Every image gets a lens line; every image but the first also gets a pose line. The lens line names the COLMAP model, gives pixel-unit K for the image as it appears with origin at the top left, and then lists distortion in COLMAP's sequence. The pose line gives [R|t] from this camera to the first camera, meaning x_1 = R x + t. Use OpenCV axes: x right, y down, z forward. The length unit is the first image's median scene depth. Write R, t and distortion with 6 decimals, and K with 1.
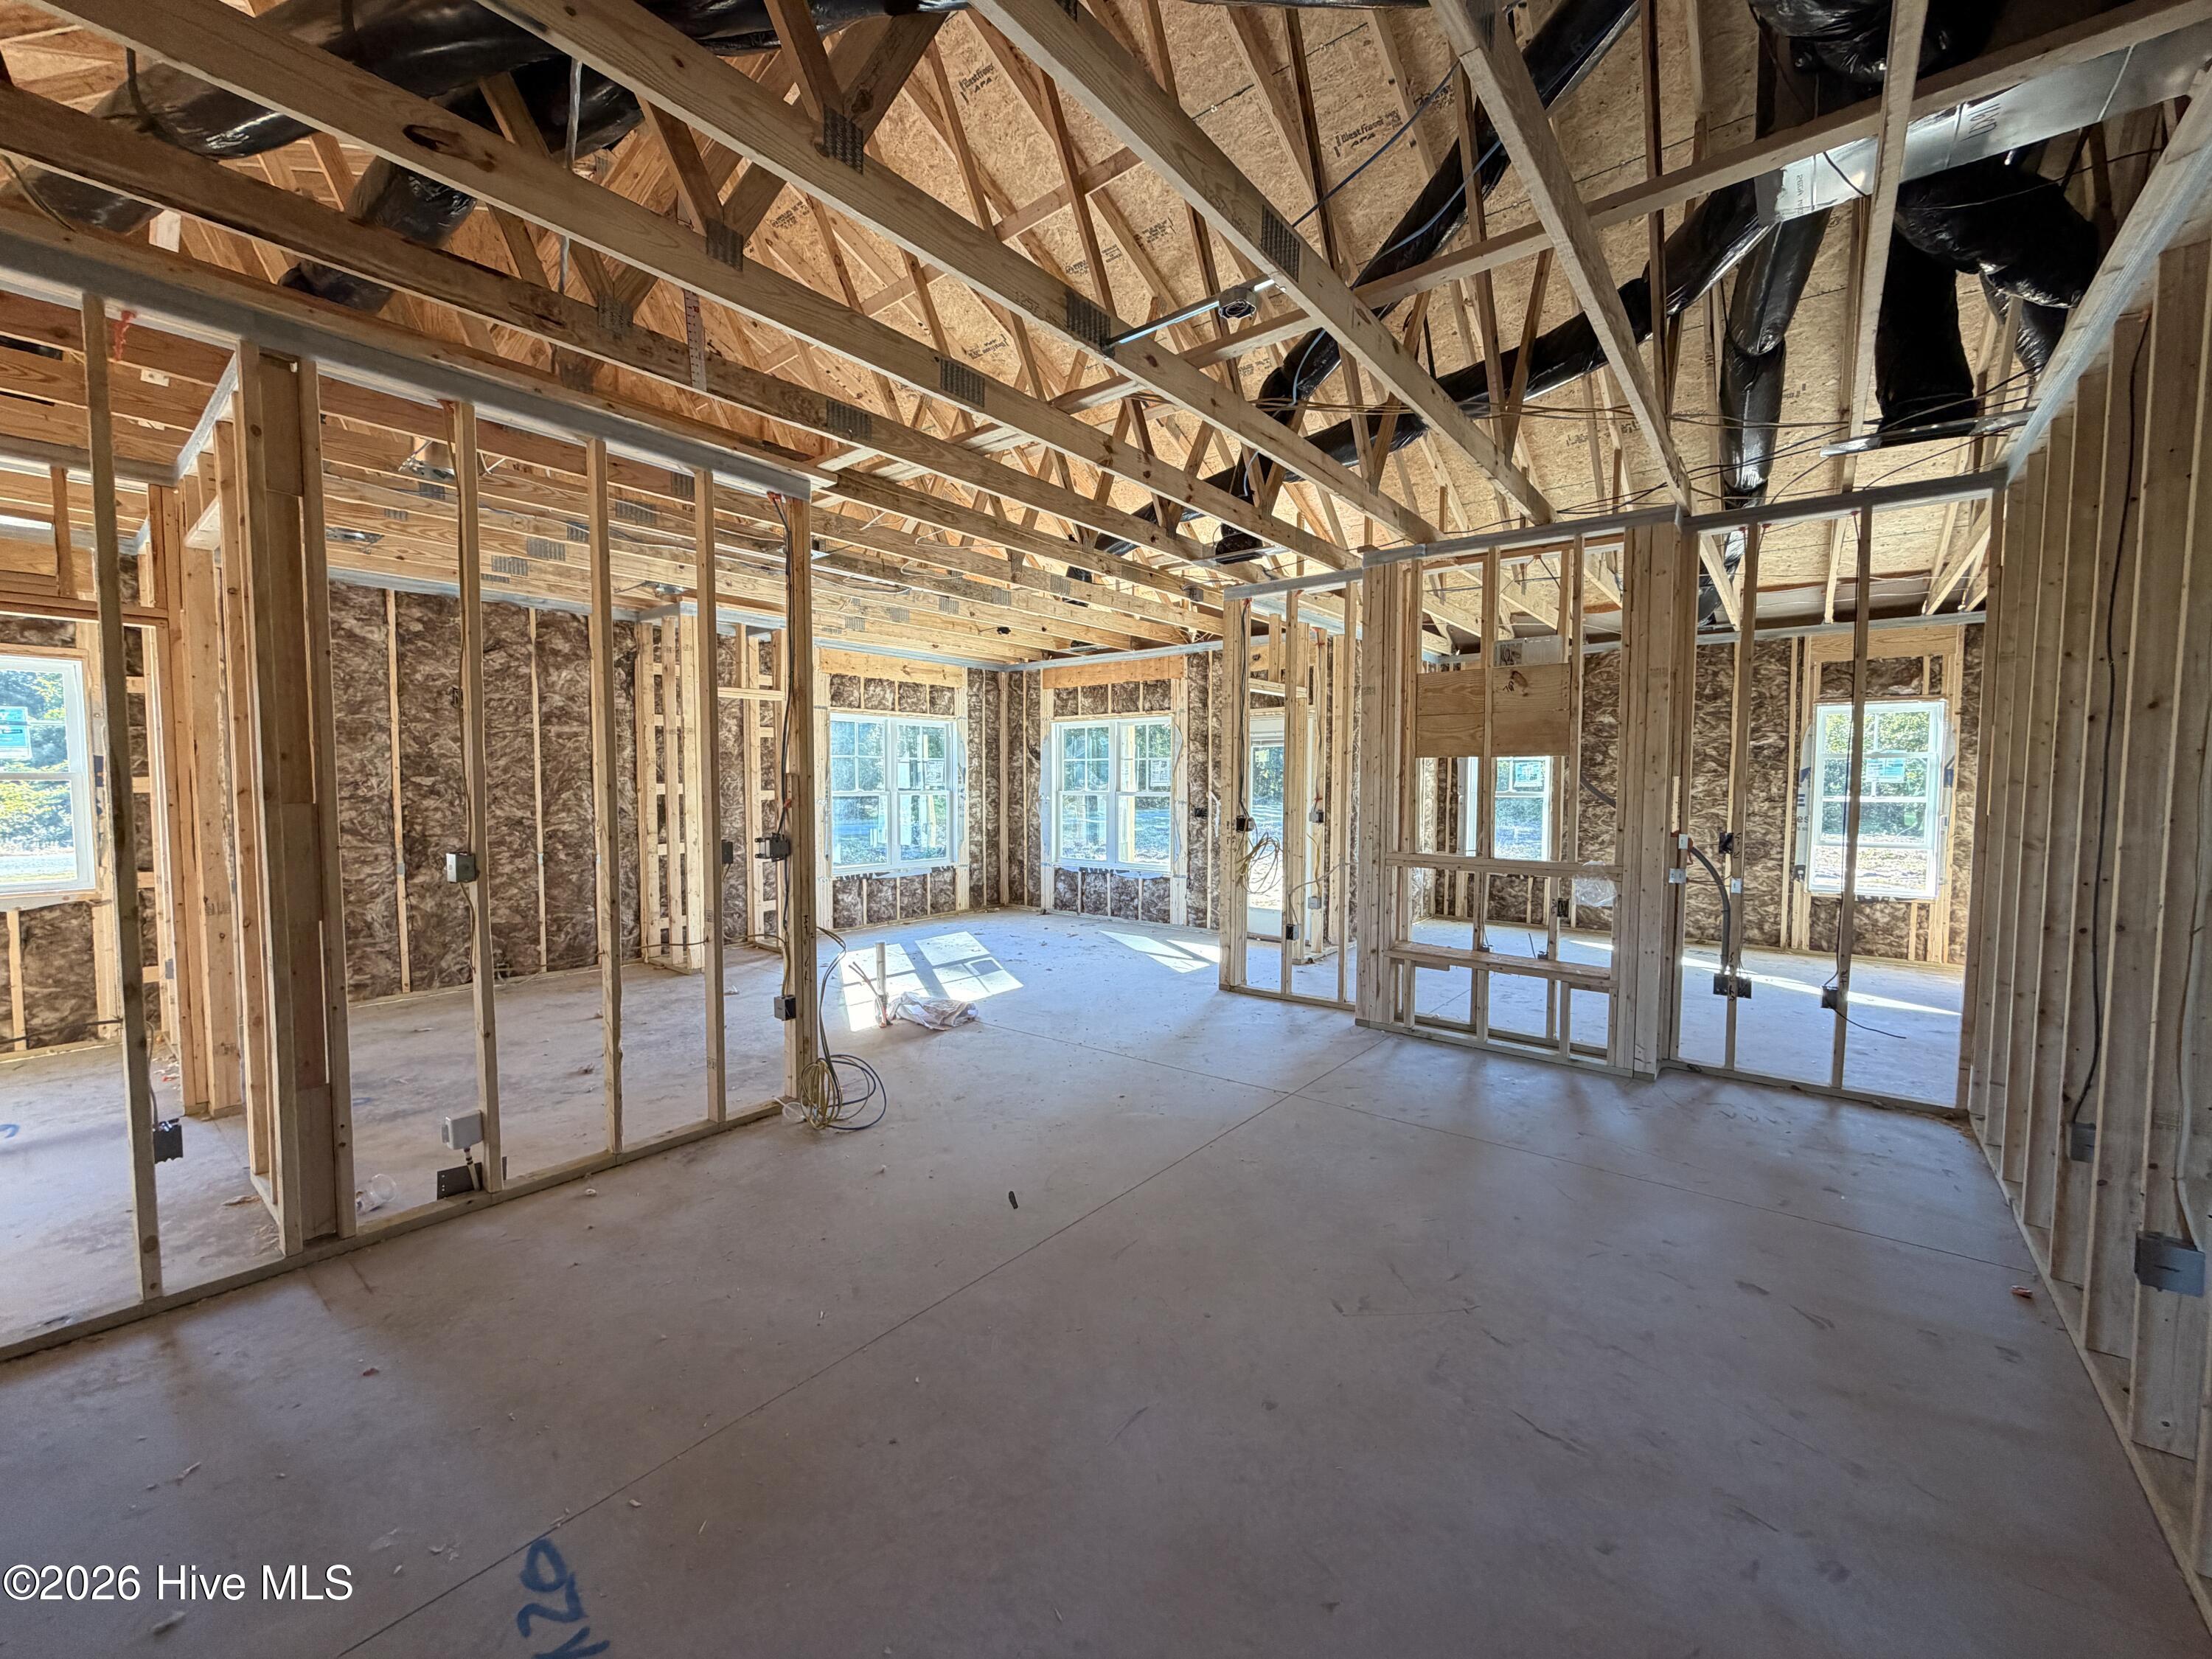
lens RADIAL K [[880.7, 0, 1099.8], [0, 880.7, 828.3], [0, 0, 1]] dist [0.000058, -0.000063]
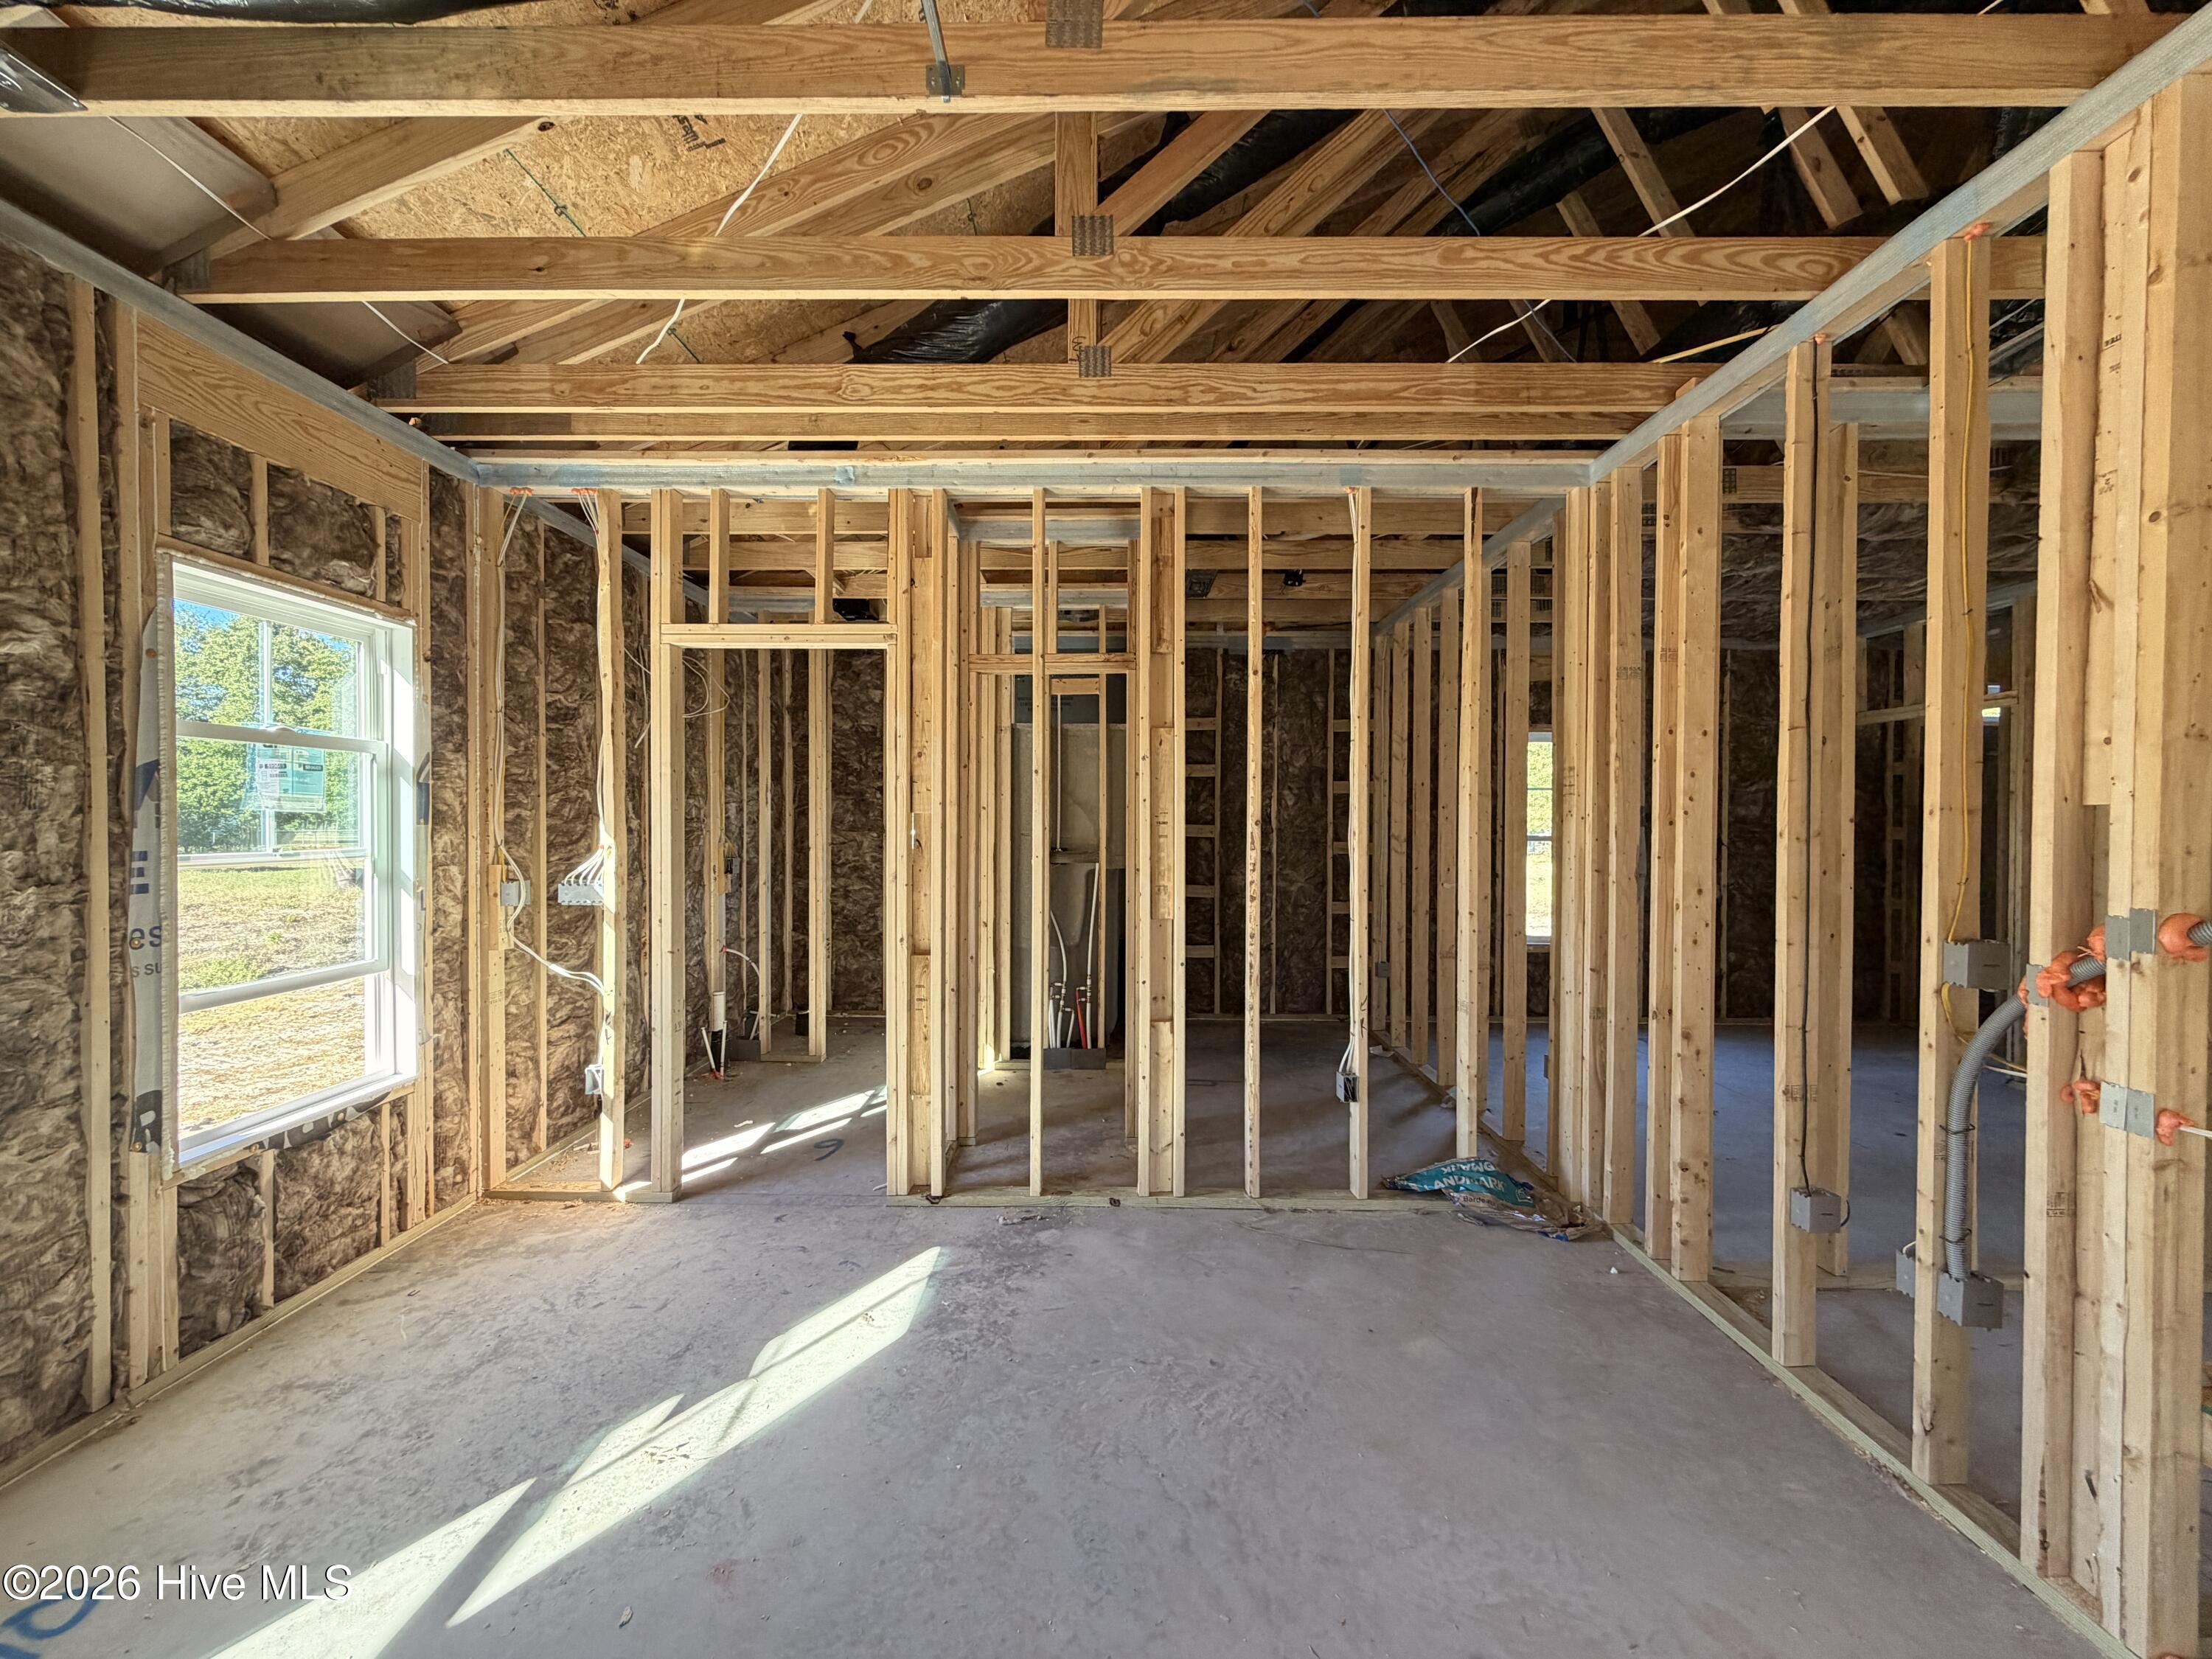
lens RADIAL K [[880.7, 0, 1099.4], [0, 880.7, 829.3], [0, 0, 1]] dist [0.000058, -0.000063]
pose [[-0.615832, -0.016786, 0.787698, 0.427910], [0.033349, 0.998322, 0.047347, -0.056493], [-0.787171, 0.055427, -0.614239, 1.062428]]
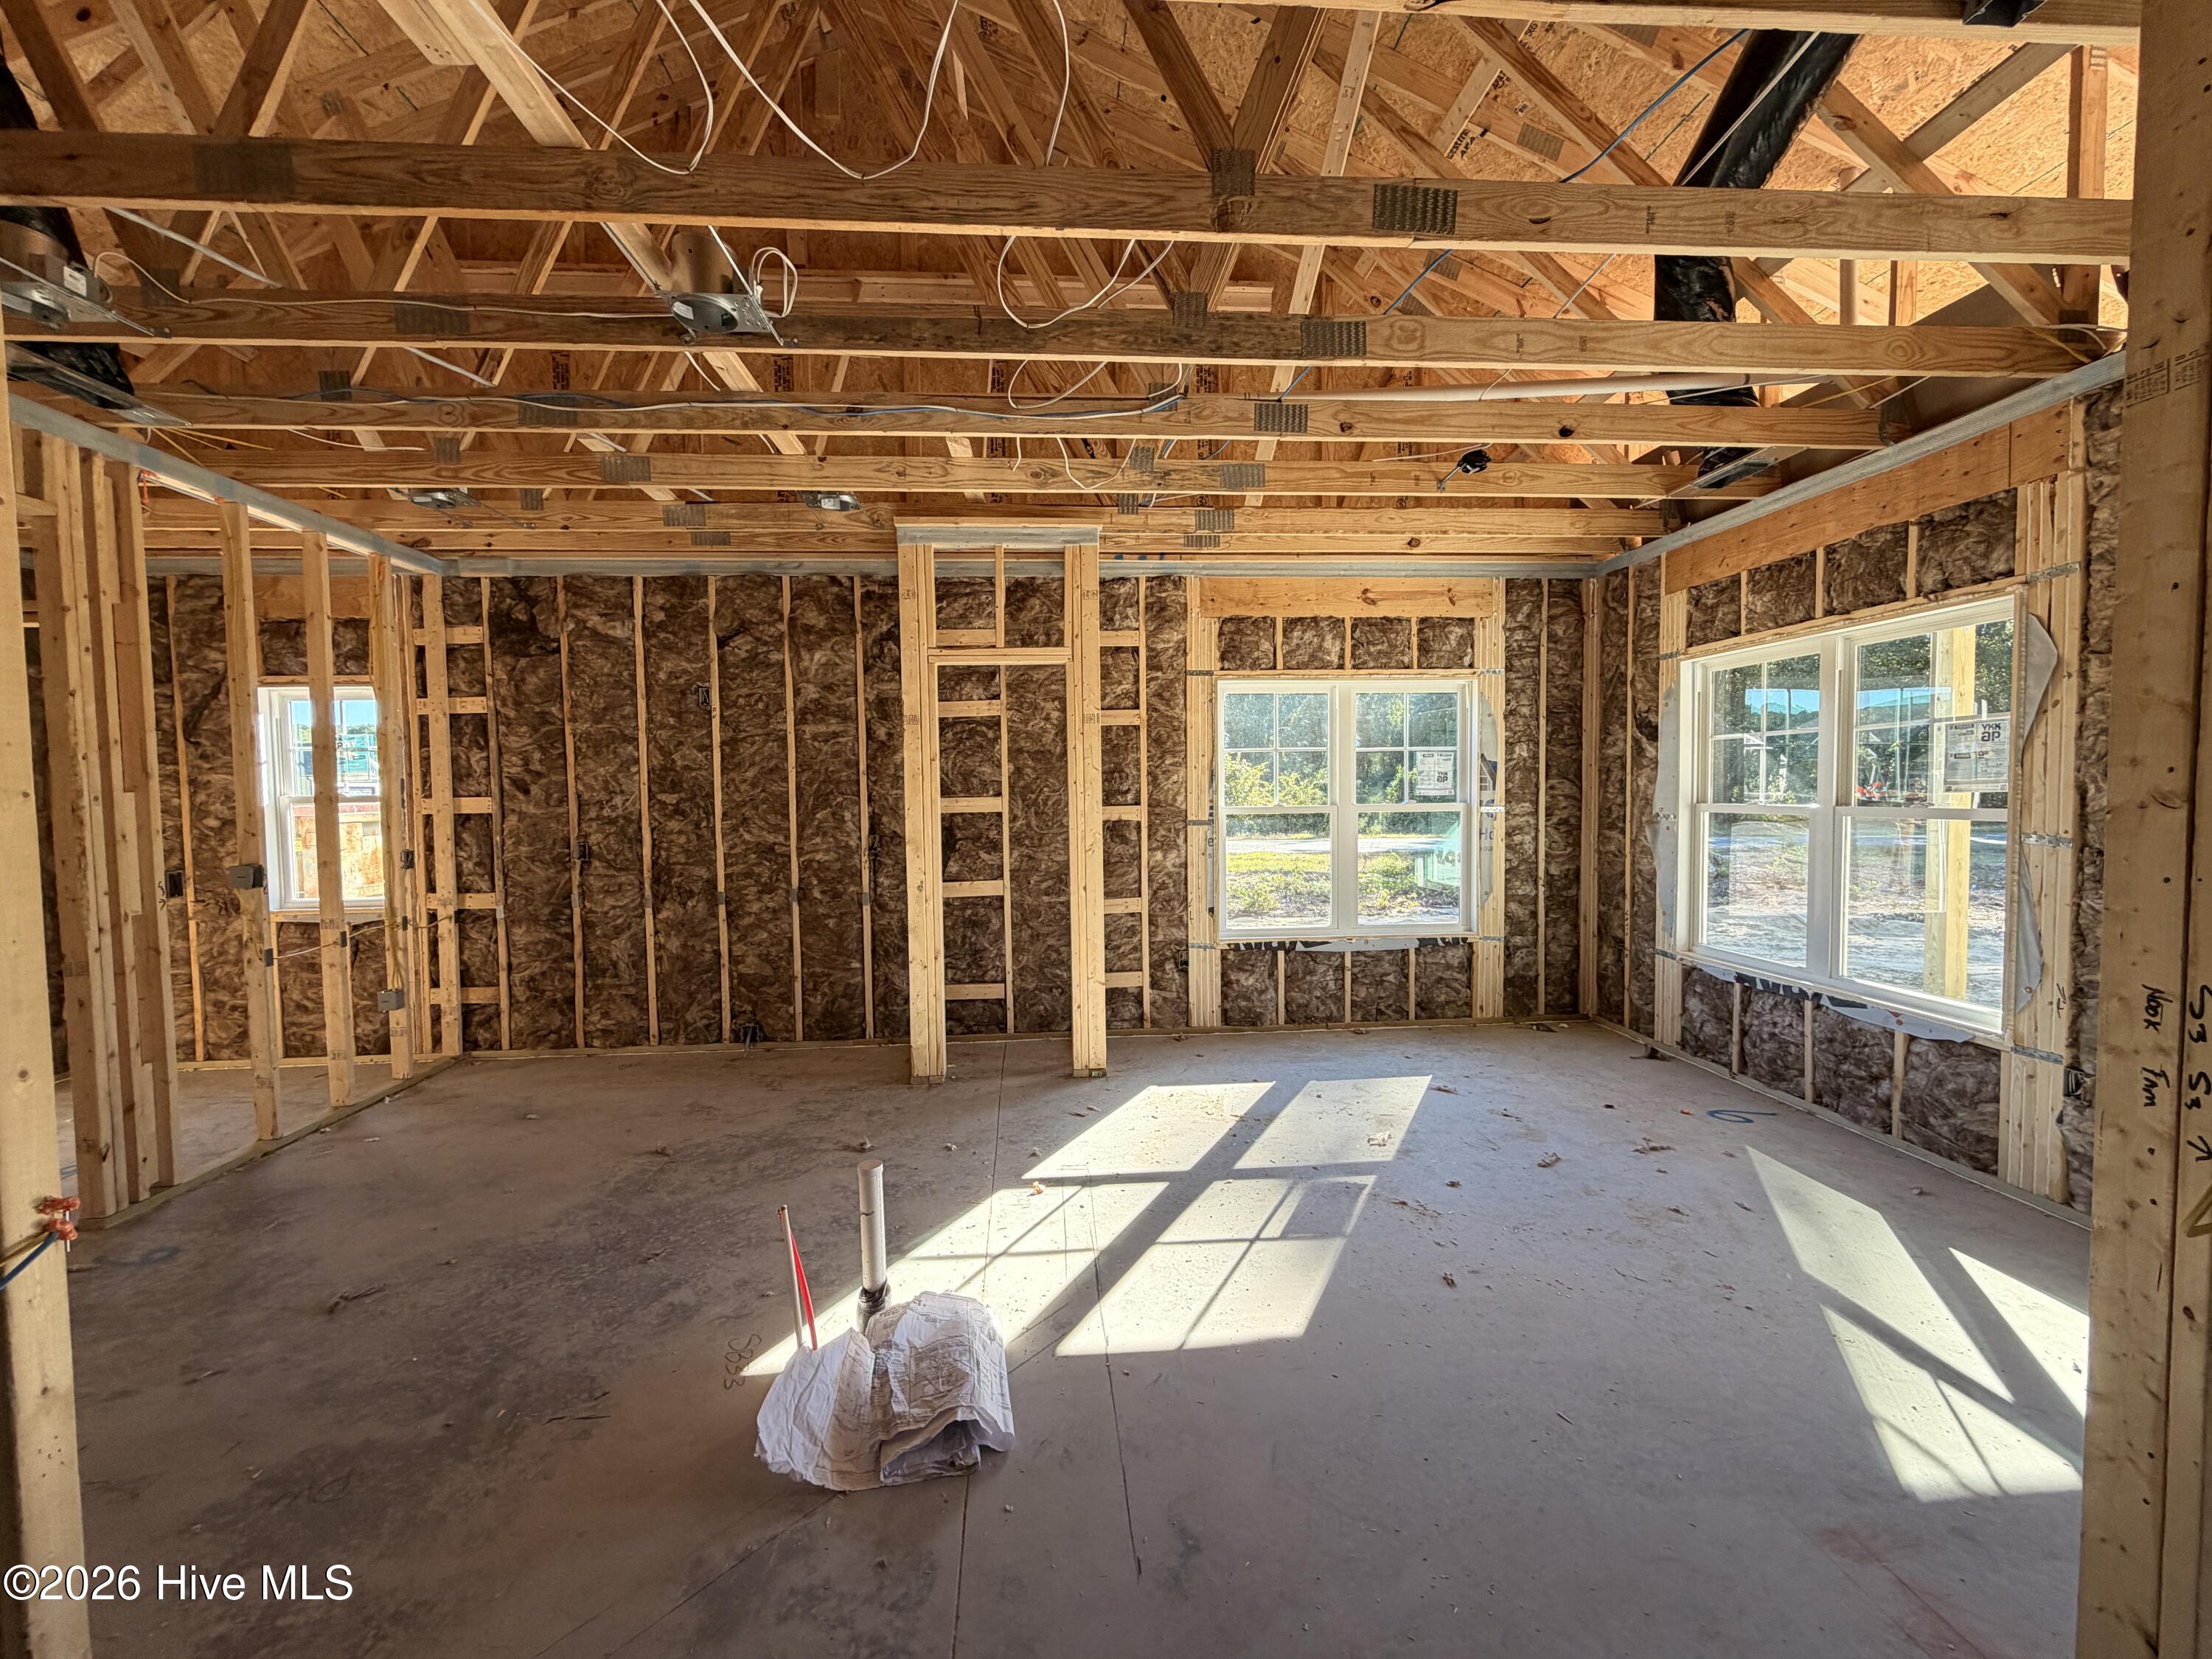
lens RADIAL K [[880.7, 0, 1100.7], [0, 880.7, 827.5], [0, 0, 1]] dist [0.000058, -0.000063]
pose [[0.682346, 0.019528, -0.730768, 0.120491], [-0.023845, 0.999706, 0.004450, -0.036004], [0.730640, 0.014389, 0.682611, 0.658808]]
